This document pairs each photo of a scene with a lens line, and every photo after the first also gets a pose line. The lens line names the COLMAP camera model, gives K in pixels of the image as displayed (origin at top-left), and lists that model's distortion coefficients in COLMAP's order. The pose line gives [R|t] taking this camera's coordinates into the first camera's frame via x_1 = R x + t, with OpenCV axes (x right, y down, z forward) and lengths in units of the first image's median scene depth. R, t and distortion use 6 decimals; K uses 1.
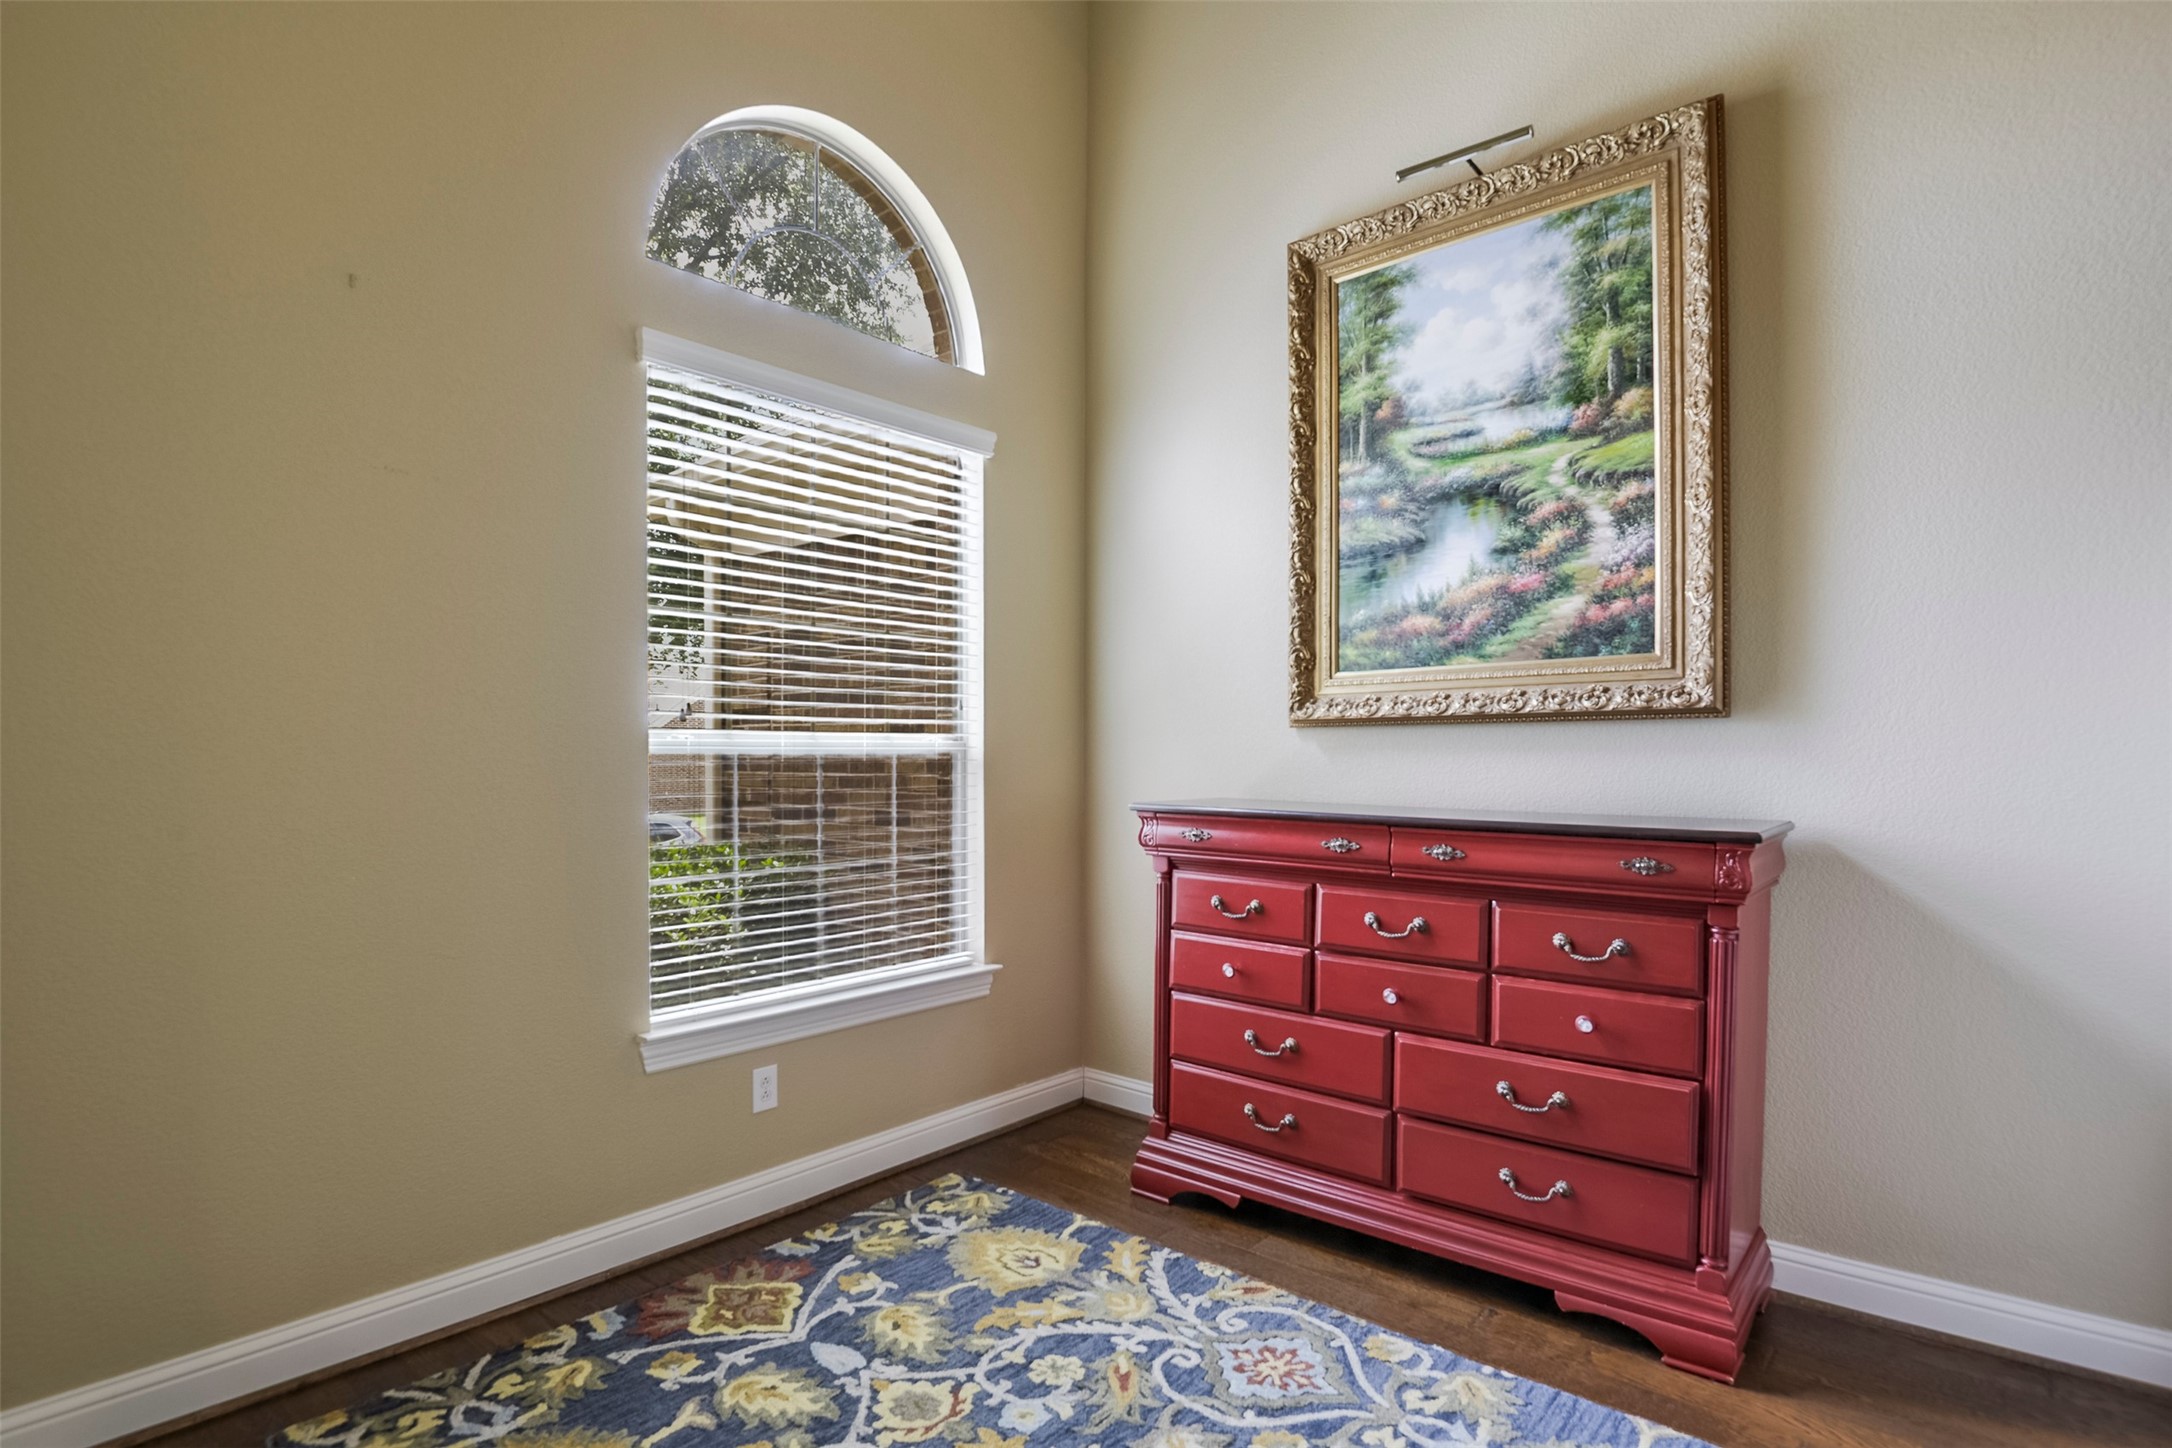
lens RADIAL K [[1116.8, 0, 1059.9], [0, 1116.8, 779.5], [0, 0, 1]] dist [-0.023890, -0.007044]
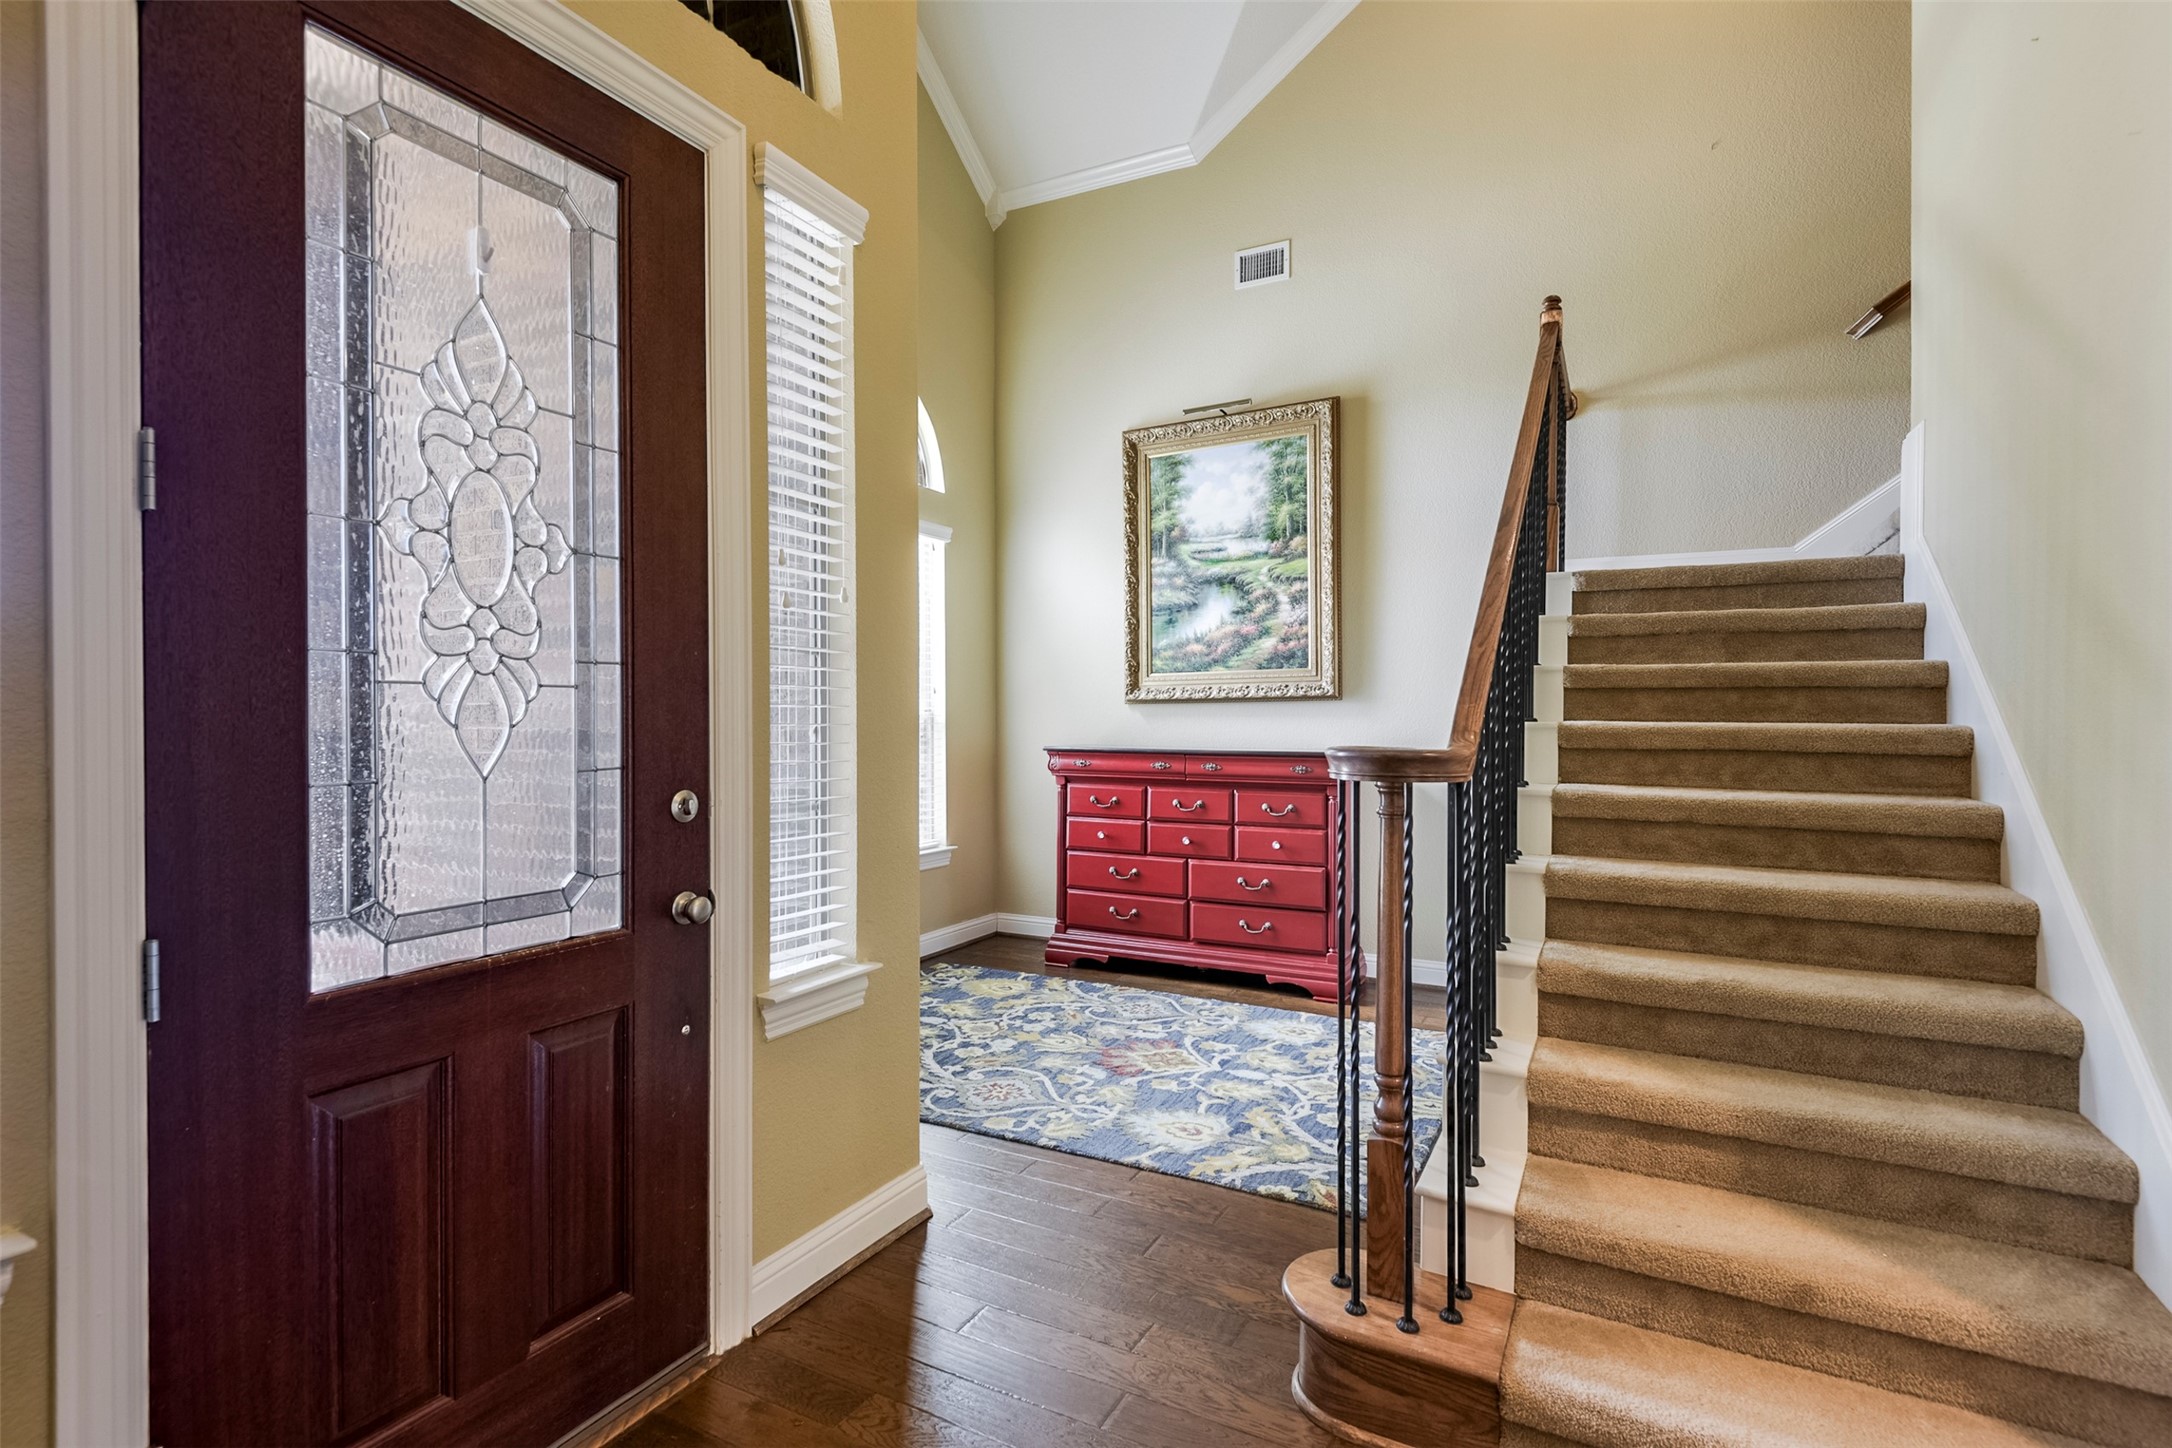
lens RADIAL K [[1078.1, 0, 1083.9], [0, 1078.1, 738.3], [0, 0, 1]] dist [-0.023976, -0.007012]
pose [[0.971288, -0.008775, 0.237745, -0.320192], [0.009997, 0.999942, -0.003932, 0.017355], [-0.237696, 0.006196, 0.971320, -0.785831]]
